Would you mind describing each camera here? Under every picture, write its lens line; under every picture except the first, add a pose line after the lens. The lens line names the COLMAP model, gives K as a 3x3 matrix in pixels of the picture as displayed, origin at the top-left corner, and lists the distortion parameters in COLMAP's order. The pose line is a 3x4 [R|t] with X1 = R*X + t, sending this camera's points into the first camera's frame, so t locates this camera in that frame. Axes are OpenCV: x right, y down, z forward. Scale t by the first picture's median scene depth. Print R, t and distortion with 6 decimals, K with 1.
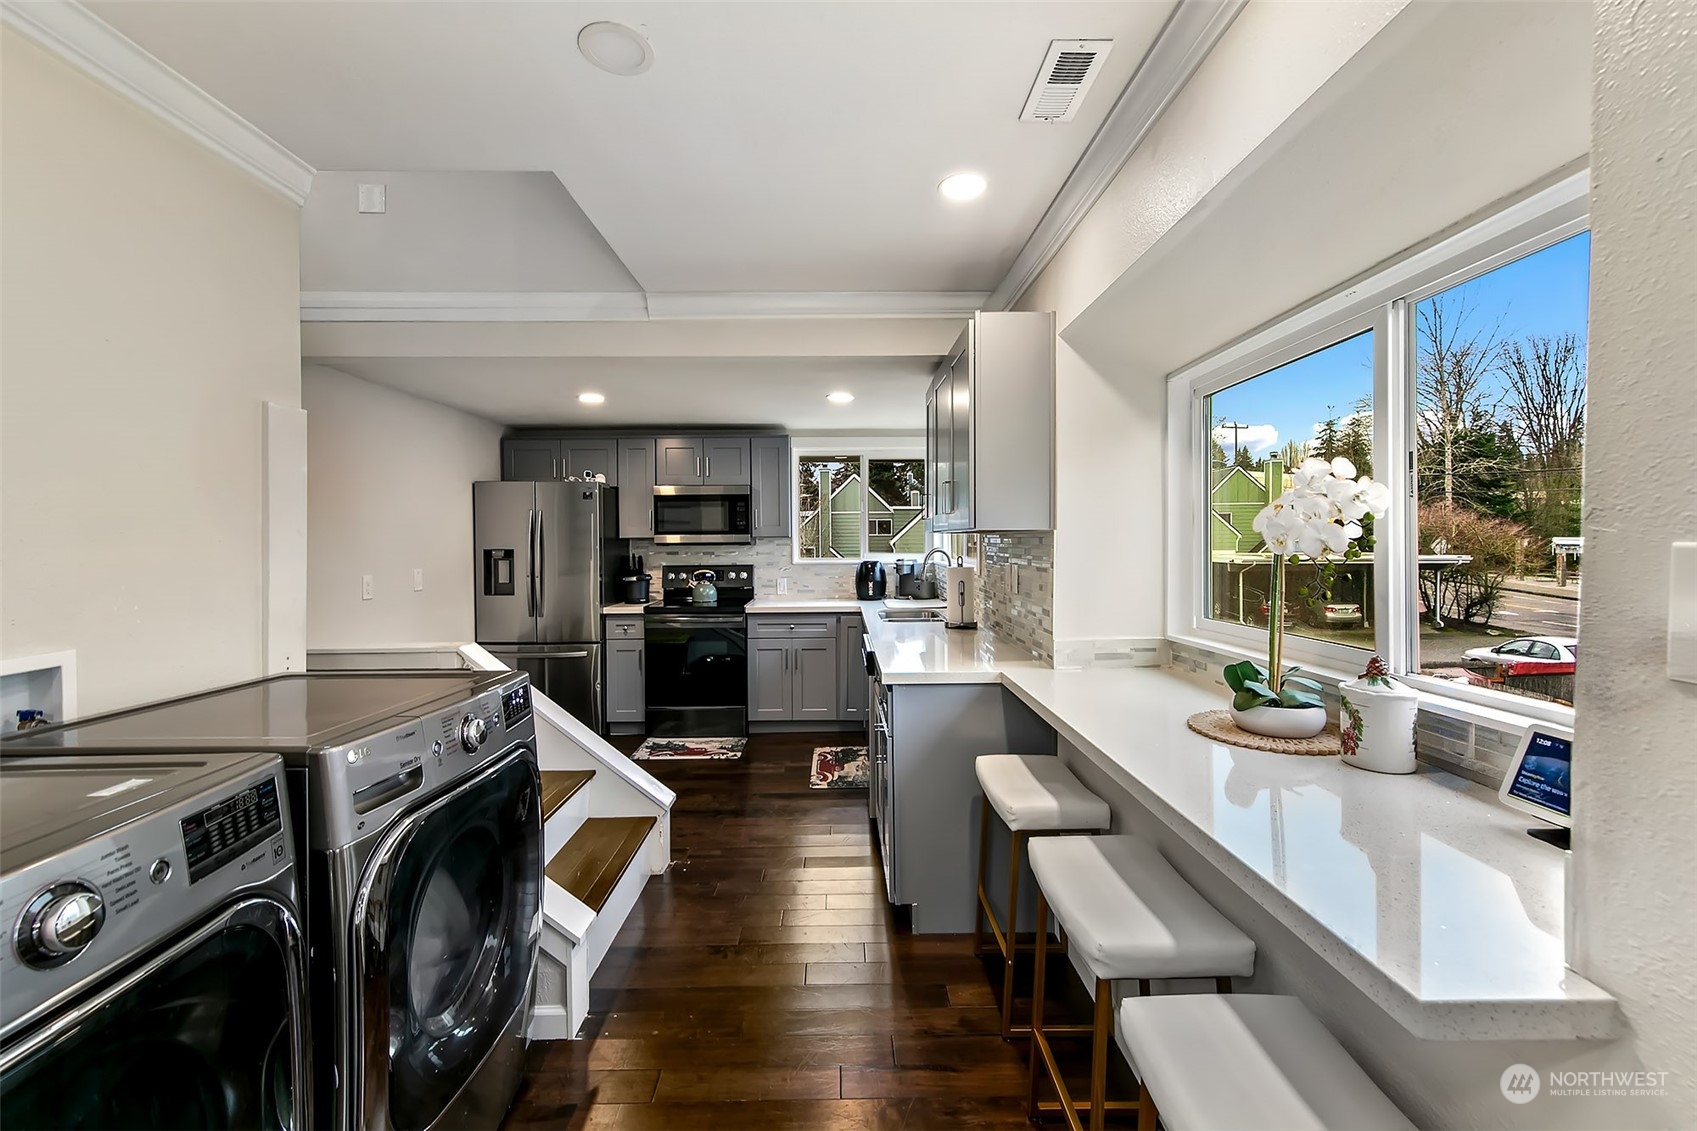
lens RADIAL K [[660.1, 0, 846.2], [0, 660.1, 540.9], [0, 0, 1]] dist [0.001038, 0.000104]
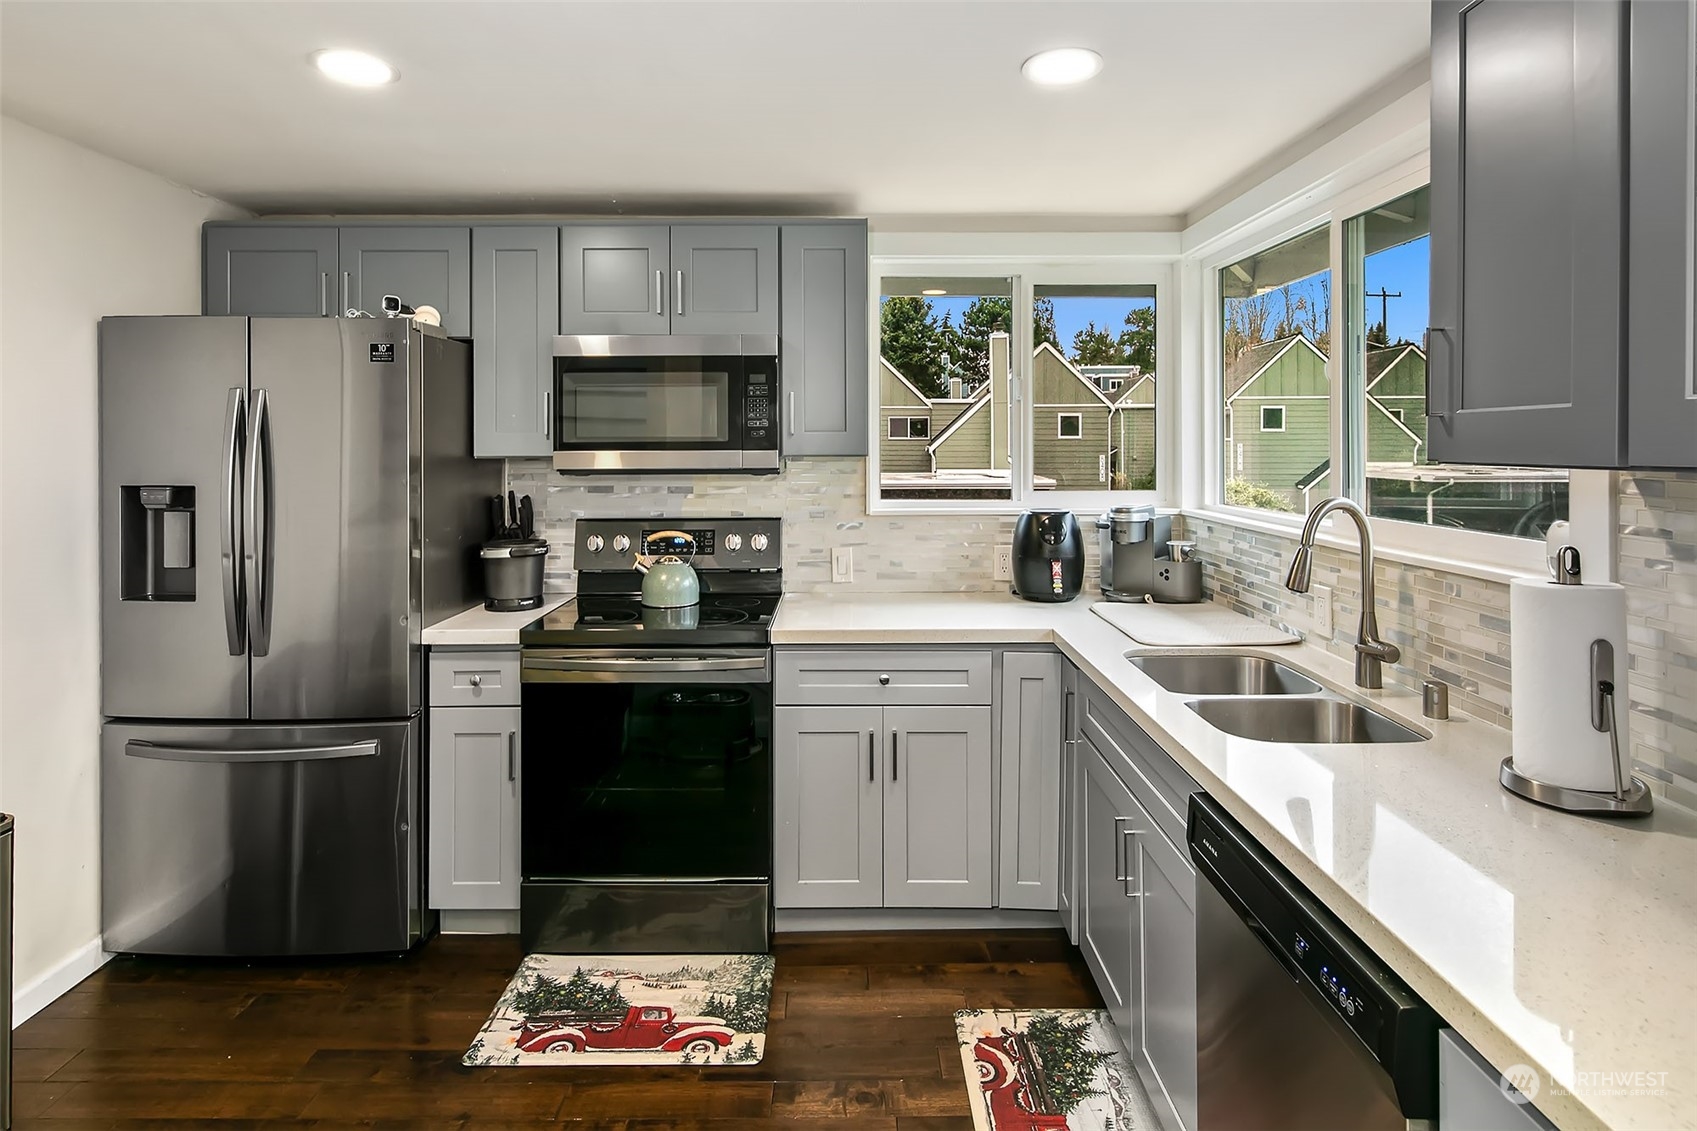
lens RADIAL K [[871.1, 0, 850.4], [0, 871.1, 439.1], [0, 0, 1]] dist [-0.000783, -0.000179]
pose [[0.999948, 0.005589, -0.008560, -0.094843], [-0.005643, 0.999965, -0.006210, -0.013550], [0.008525, 0.006258, 0.999944, 0.441993]]
